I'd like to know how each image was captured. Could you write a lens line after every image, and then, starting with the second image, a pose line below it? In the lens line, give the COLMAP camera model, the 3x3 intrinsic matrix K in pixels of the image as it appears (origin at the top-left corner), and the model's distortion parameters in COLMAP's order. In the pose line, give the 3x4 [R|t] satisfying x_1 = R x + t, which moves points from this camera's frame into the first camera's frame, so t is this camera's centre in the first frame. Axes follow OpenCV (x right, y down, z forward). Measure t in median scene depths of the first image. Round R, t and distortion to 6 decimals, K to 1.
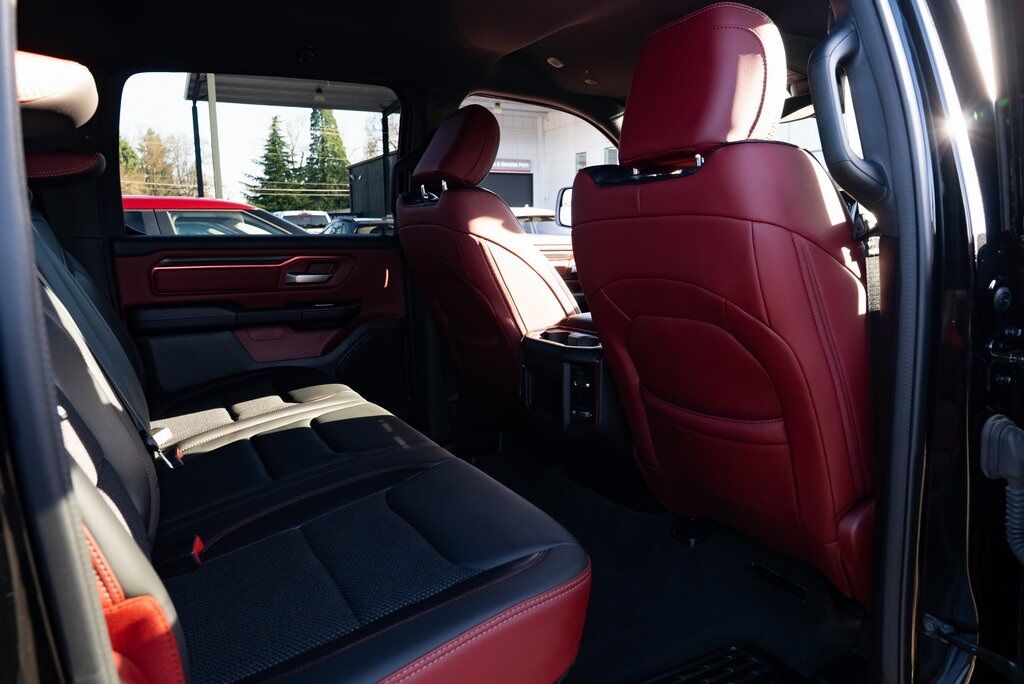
lens RADIAL K [[693.5, 0, 509.3], [0, 693.5, 339.5], [0, 0, 1]] dist [-0.029548, 0.013168]
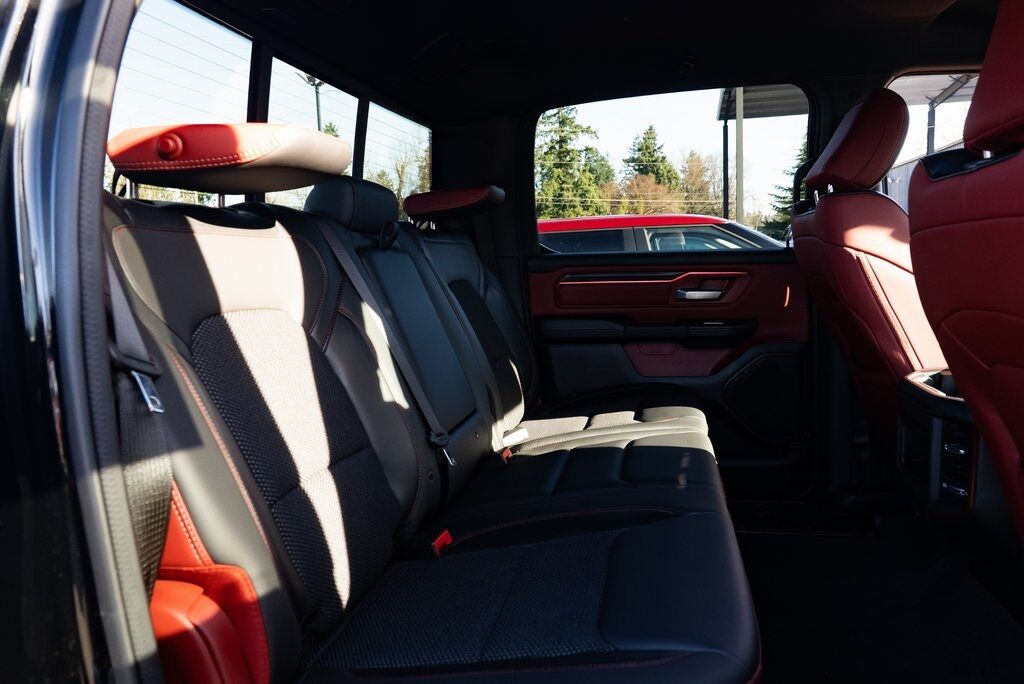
lens RADIAL K [[693.5, 0, 518.6], [0, 693.5, 343.5], [0, 0, 1]] dist [-0.029548, 0.013168]
pose [[0.757338, 0.064886, -0.649792, 0.152596], [-0.071838, 0.997290, 0.015859, -0.017765], [0.649060, 0.034670, 0.759947, 0.100510]]
